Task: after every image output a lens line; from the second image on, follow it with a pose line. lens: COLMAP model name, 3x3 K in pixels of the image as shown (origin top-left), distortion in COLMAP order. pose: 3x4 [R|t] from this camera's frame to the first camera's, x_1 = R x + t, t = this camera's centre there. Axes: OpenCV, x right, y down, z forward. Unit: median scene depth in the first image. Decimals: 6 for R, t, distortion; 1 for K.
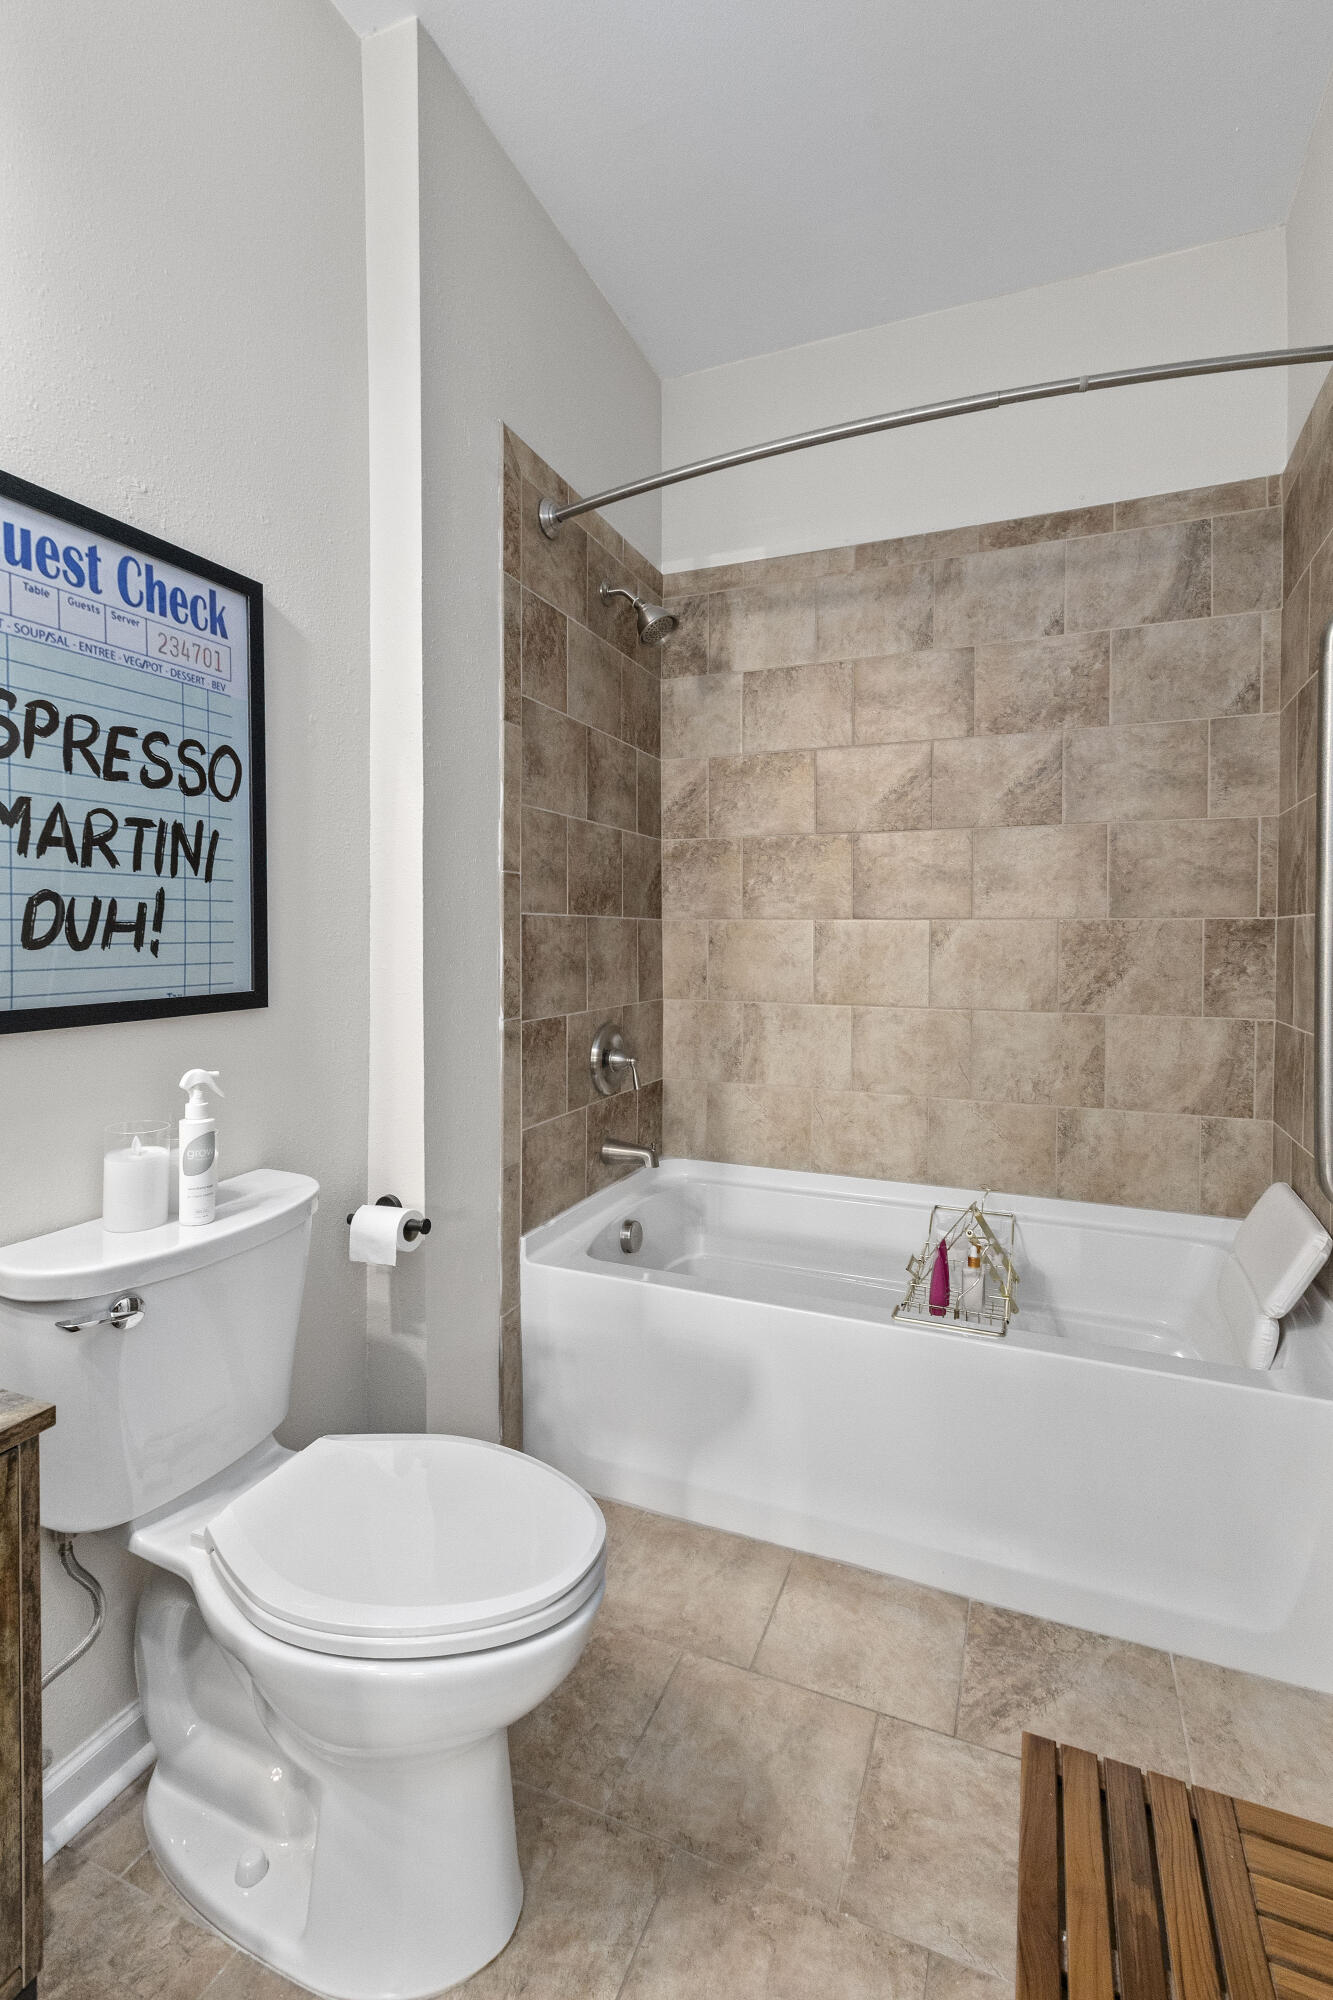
lens RADIAL K [[923.5, 0, 646.3], [0, 923.5, 955.5], [0, 0, 1]] dist [0.003621, 0.000958]
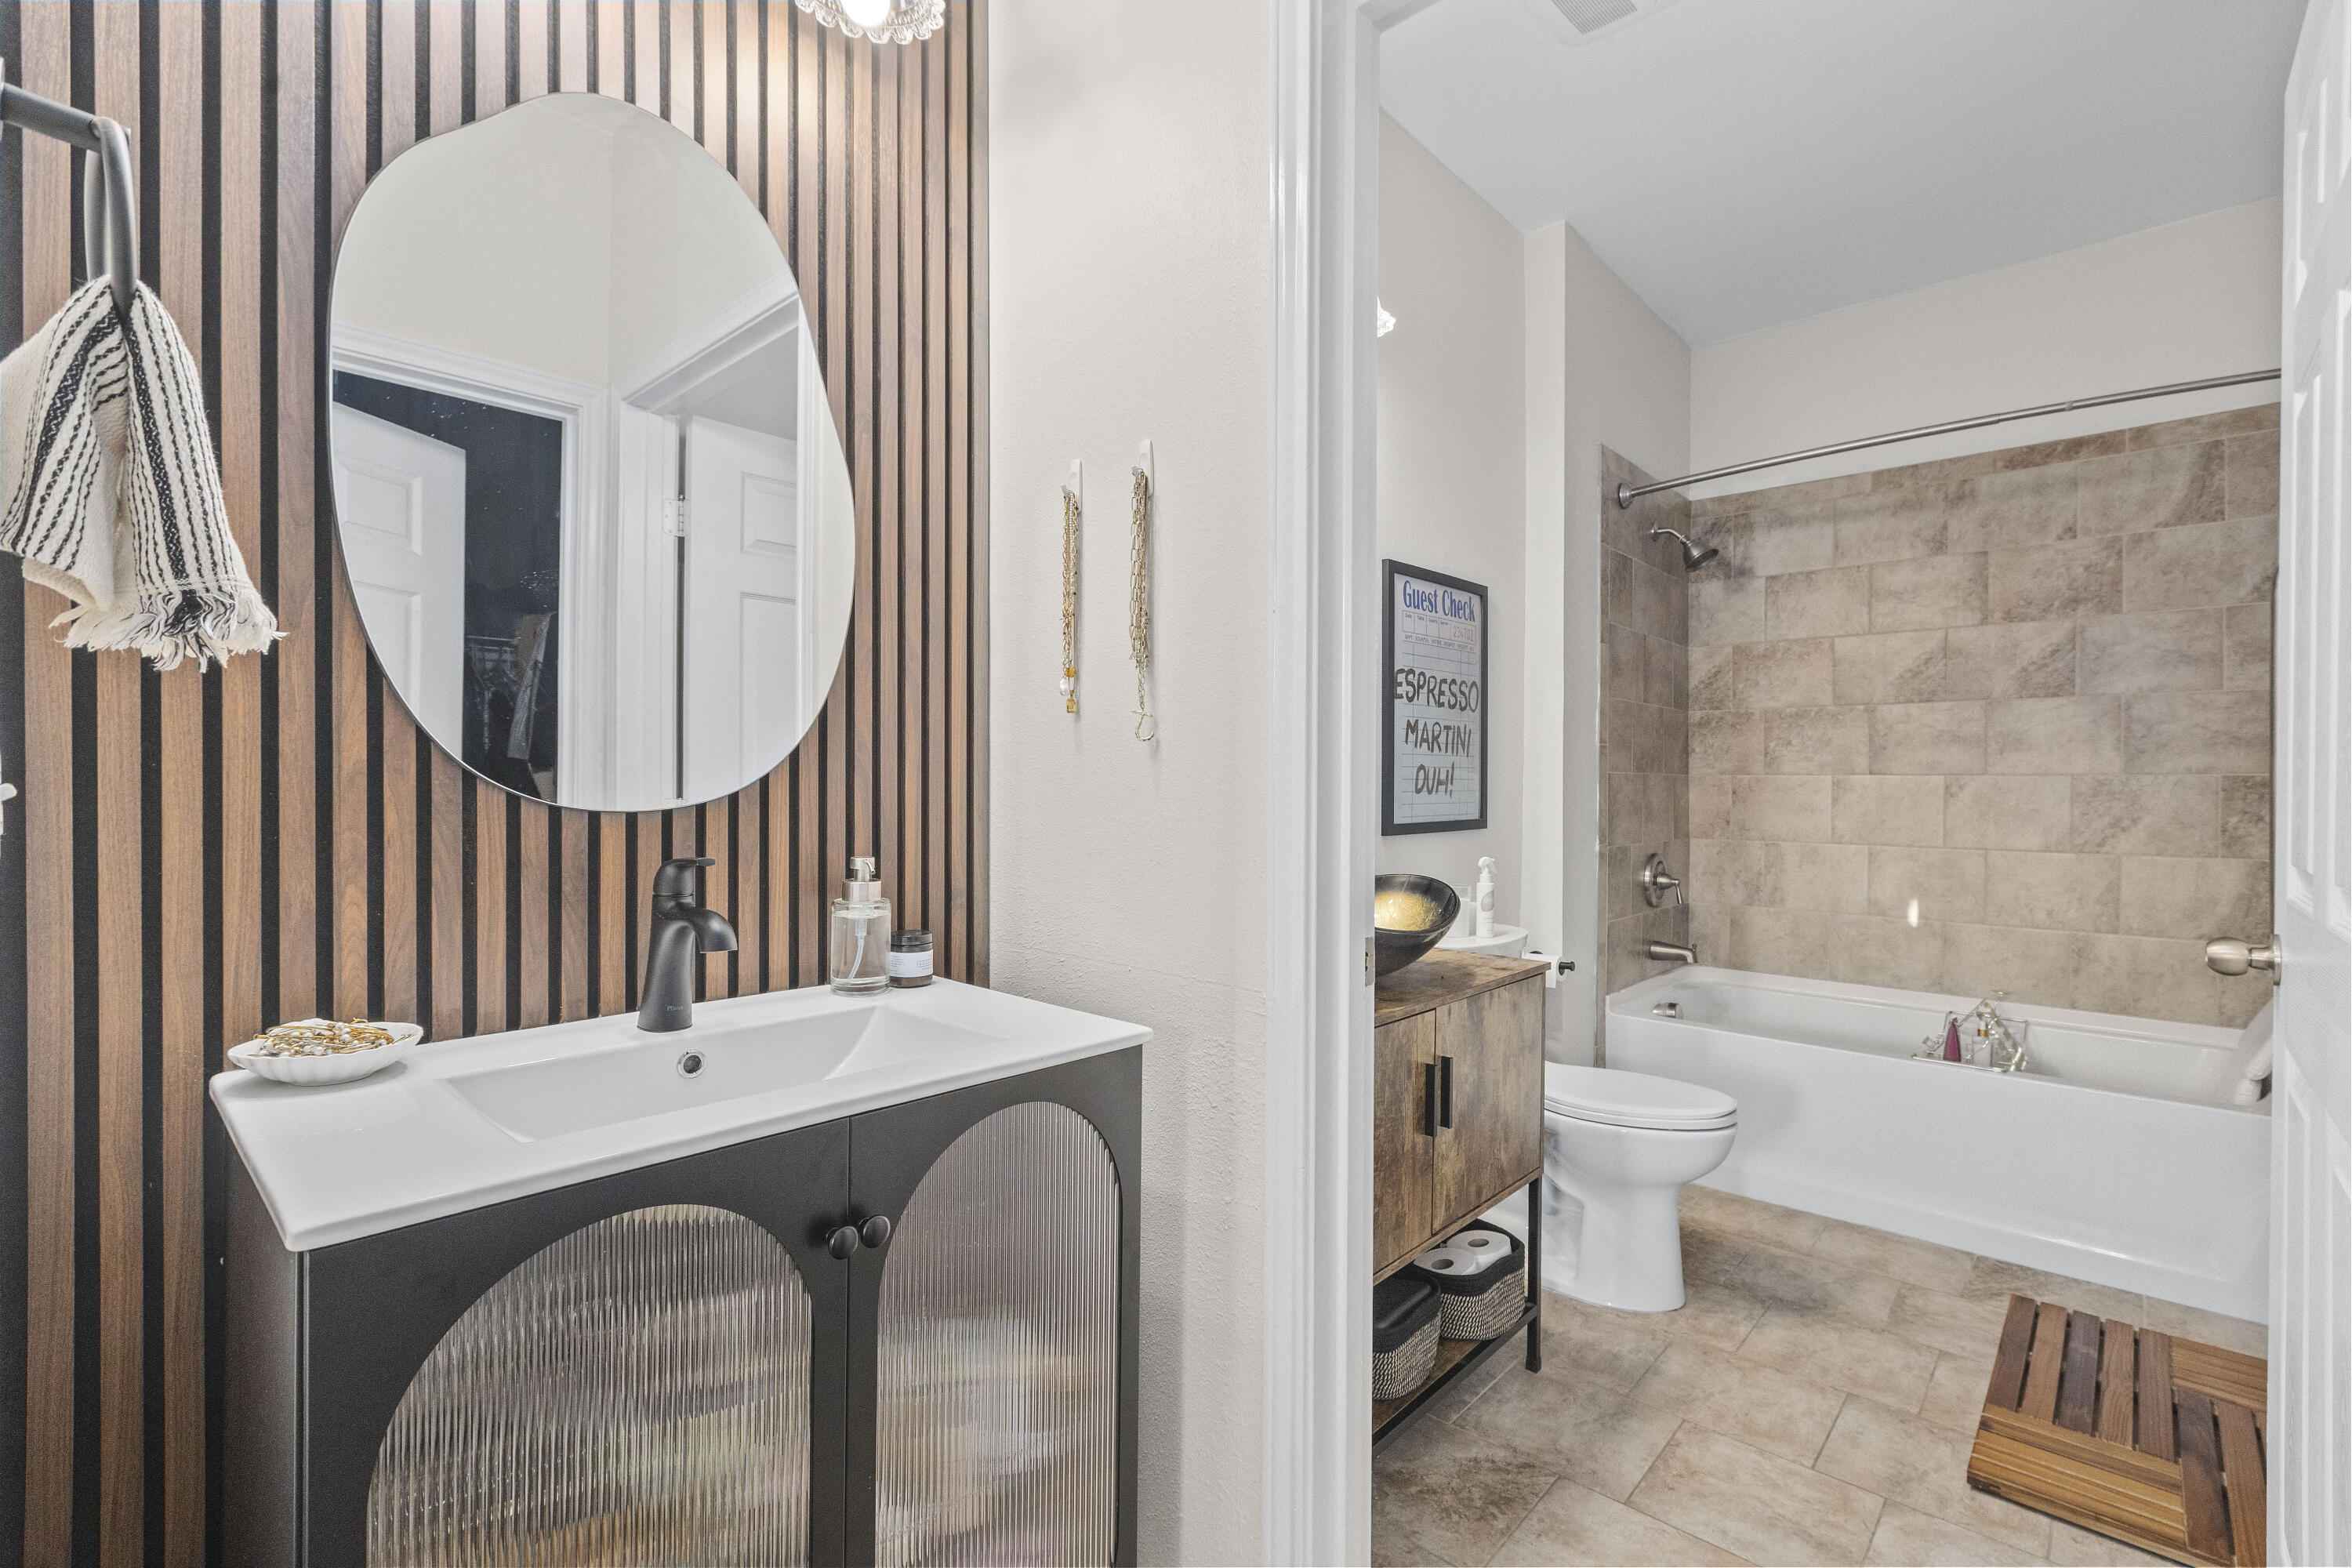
lens RADIAL K [[1036.5, 0, 1165.5], [0, 1036.5, 794.5], [0, 0, 1]] dist [-0.000507, -0.001782]
pose [[0.939689, 0.005001, -0.341992, -0.207676], [-0.009966, 0.999869, -0.012763, 0.015269], [0.341884, 0.015402, 0.939616, -0.688825]]
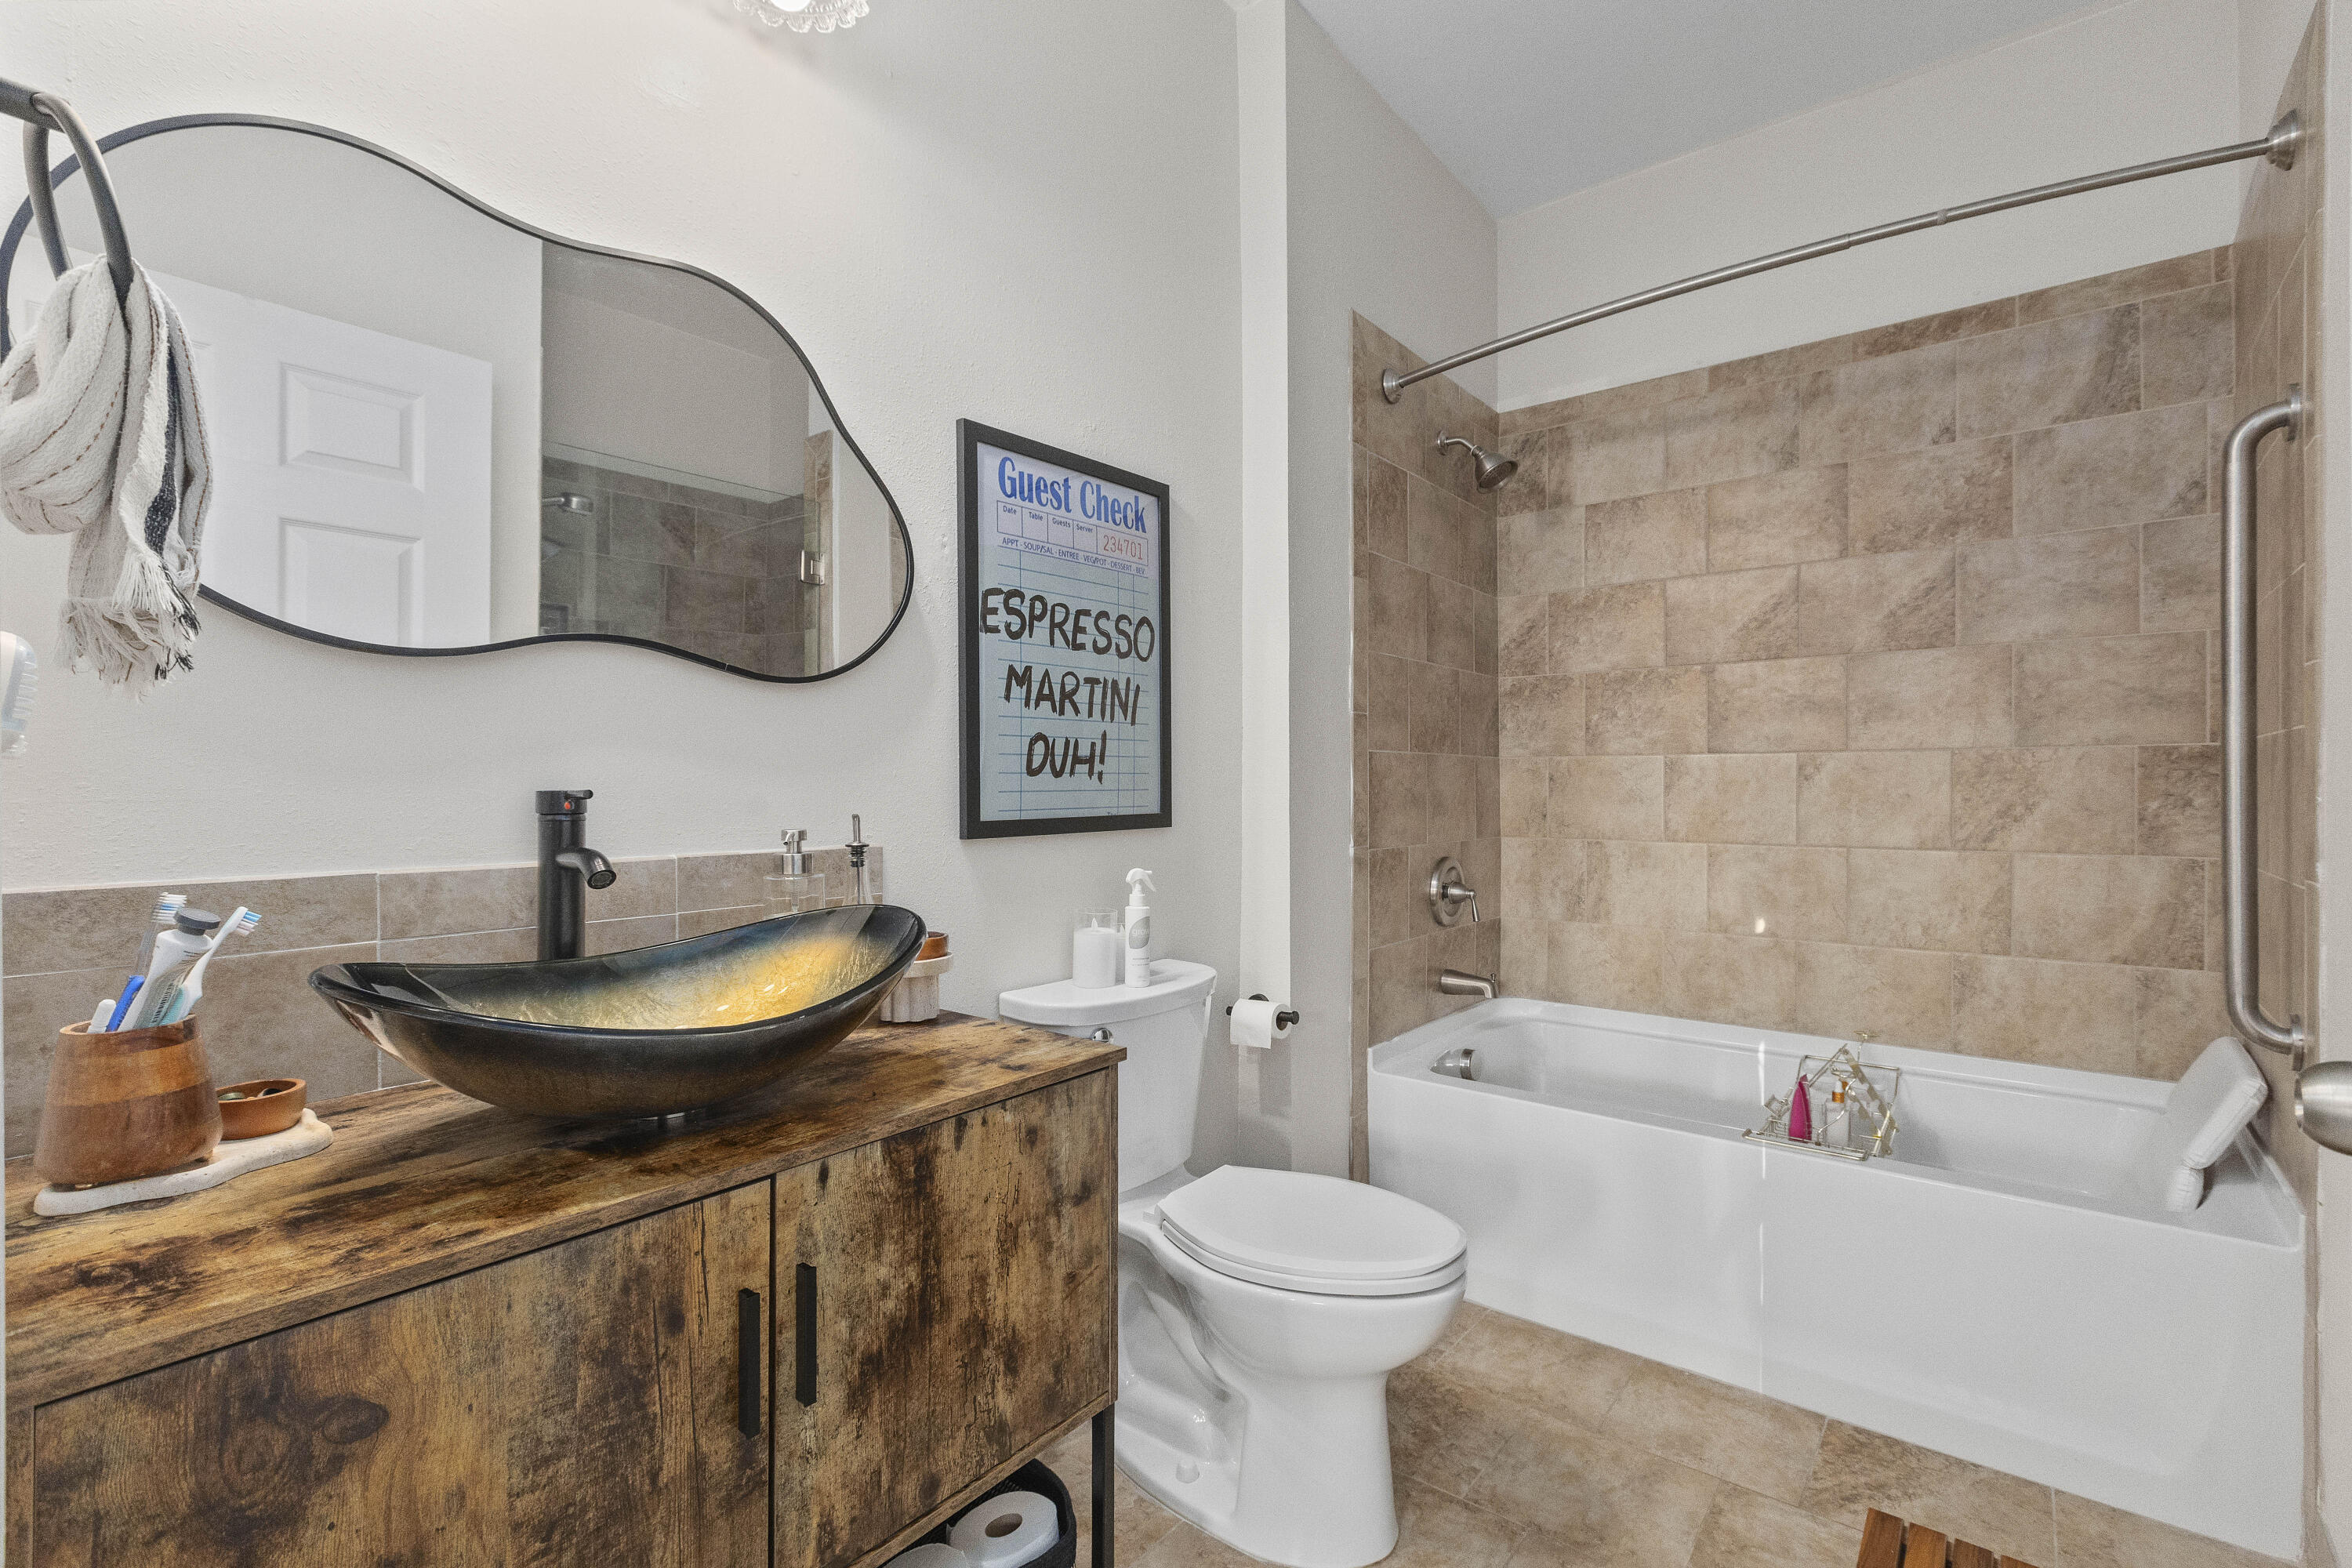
lens RADIAL K [[1045.2, 0, 1166.5], [0, 1045.2, 799.1], [0, 0, 1]] dist [-0.000564, -0.000751]
pose [[0.961369, -0.002634, -0.275250, -0.022018], [-0.000443, 0.999938, -0.011114, 0.023091], [0.275262, 0.010807, 0.961308, -0.226591]]
